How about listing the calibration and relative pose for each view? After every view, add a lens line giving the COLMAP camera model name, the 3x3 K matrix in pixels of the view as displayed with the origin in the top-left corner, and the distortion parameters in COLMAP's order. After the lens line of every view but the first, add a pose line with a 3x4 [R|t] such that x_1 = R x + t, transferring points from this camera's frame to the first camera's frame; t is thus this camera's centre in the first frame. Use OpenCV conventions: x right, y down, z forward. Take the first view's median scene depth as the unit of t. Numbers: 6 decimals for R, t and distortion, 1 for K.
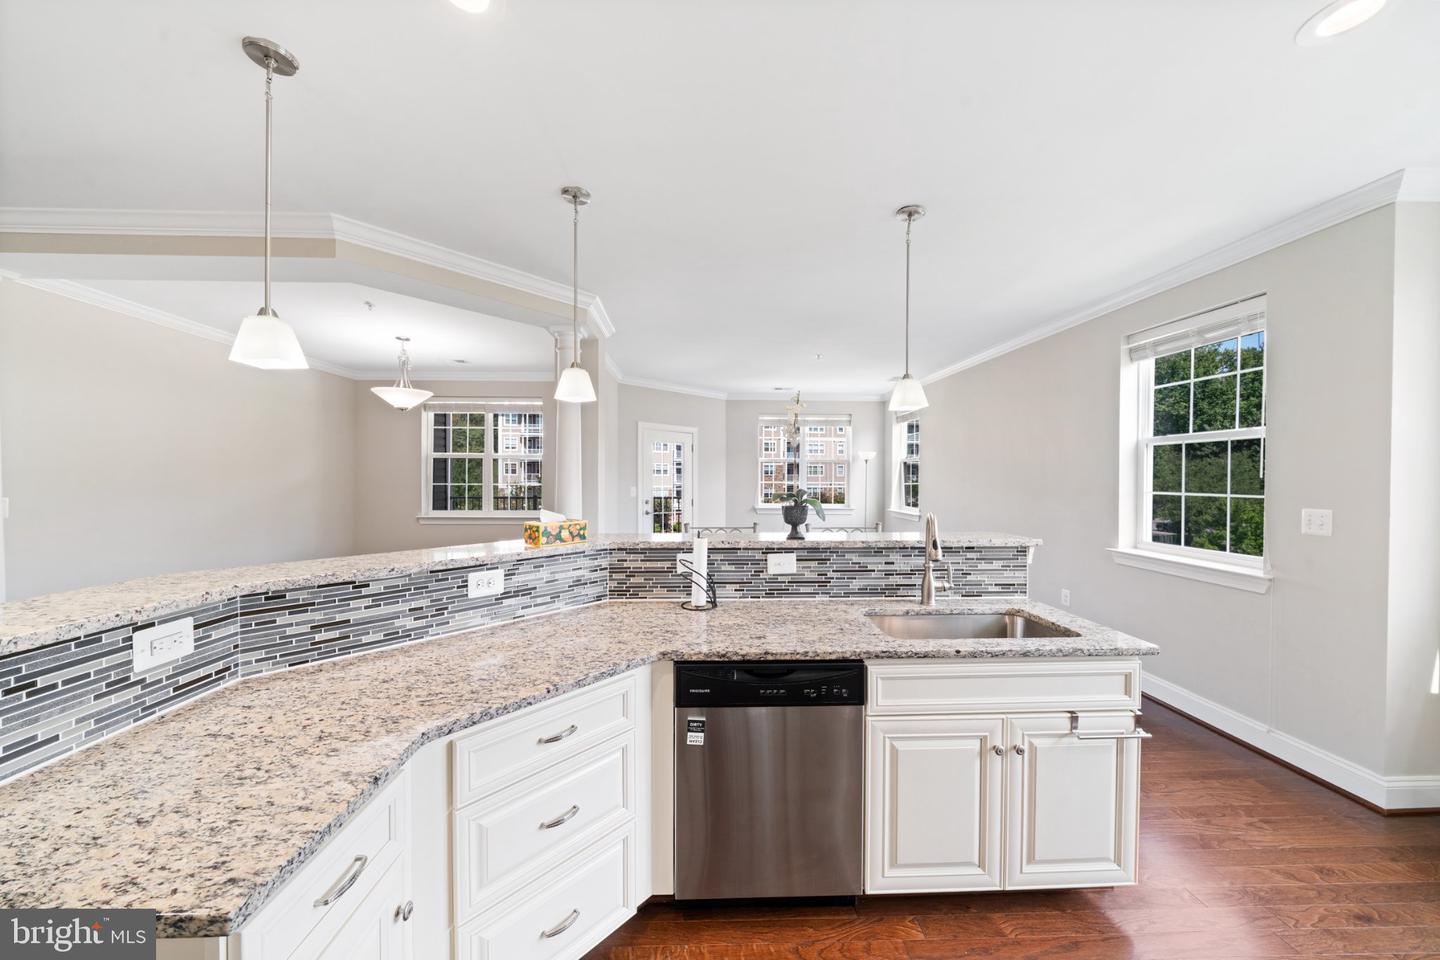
lens RADIAL K [[497.1, 0, 715.4], [0, 497.1, 482.2], [0, 0, 1]] dist [-0.004564, 0.000582]
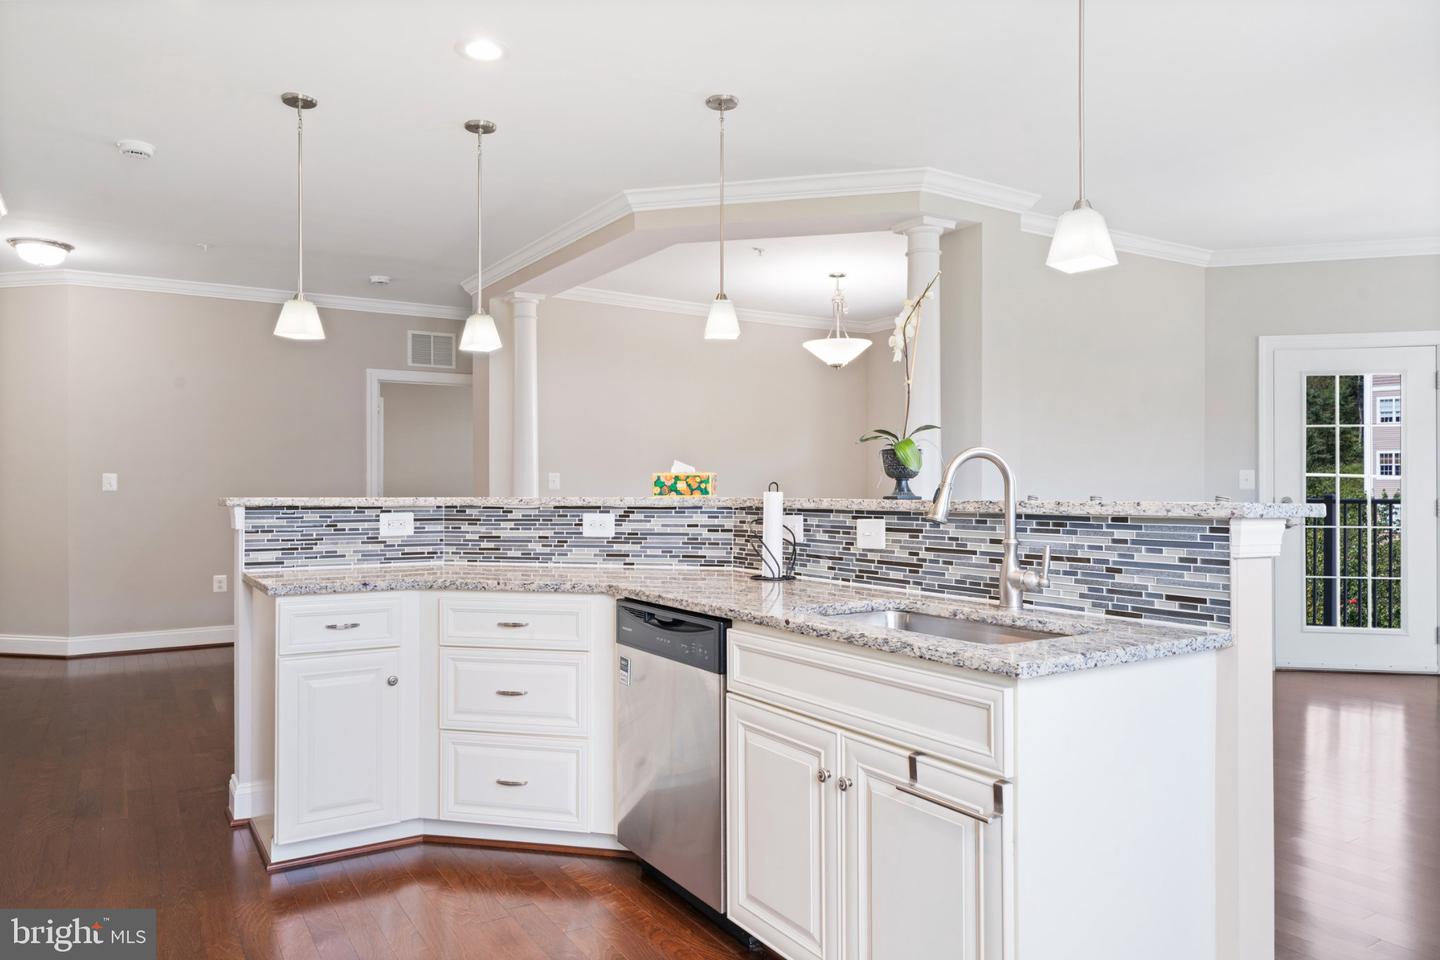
lens RADIAL K [[962.9, 0, 708.6], [0, 962.9, 485.0], [0, 0, 1]] dist [-0.001225, 0.006716]
pose [[0.501789, -0.004052, -0.864981, 1.180810], [-0.007246, 0.999934, -0.008888, 0.110708], [0.864960, 0.010727, 0.501727, 0.139434]]
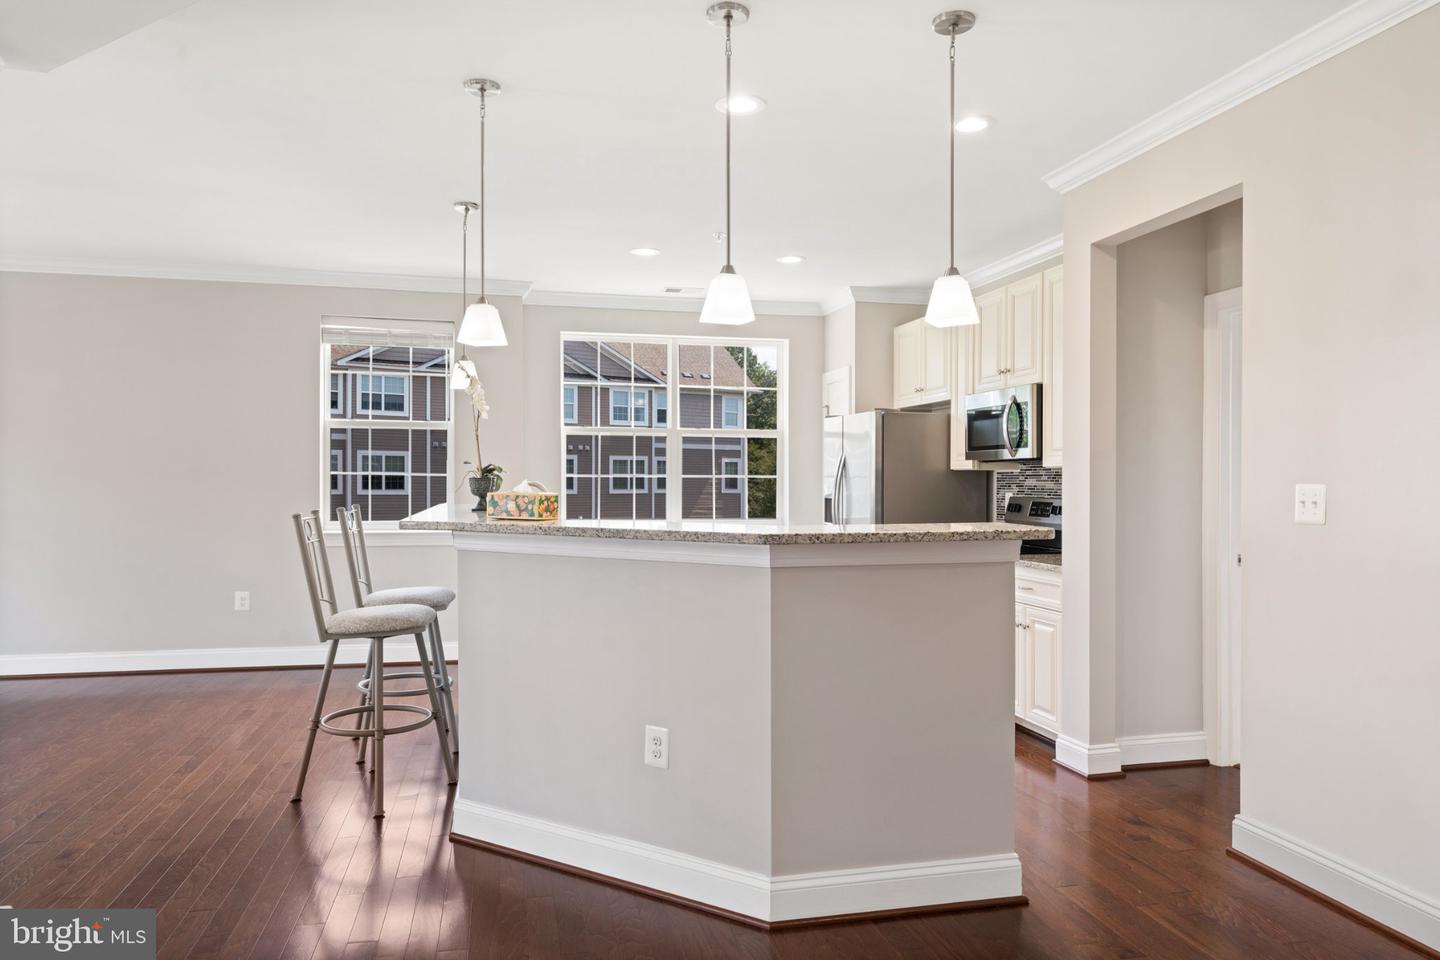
lens RADIAL K [[962.9, 0, 717.4], [0, 962.9, 468.0], [0, 0, 1]] dist [-0.001225, 0.006716]
pose [[-0.188824, 0.011087, 0.981948, -1.896302], [0.007445, 0.999924, -0.009859, 0.051879], [-0.981983, 0.005449, -0.188892, 0.930388]]
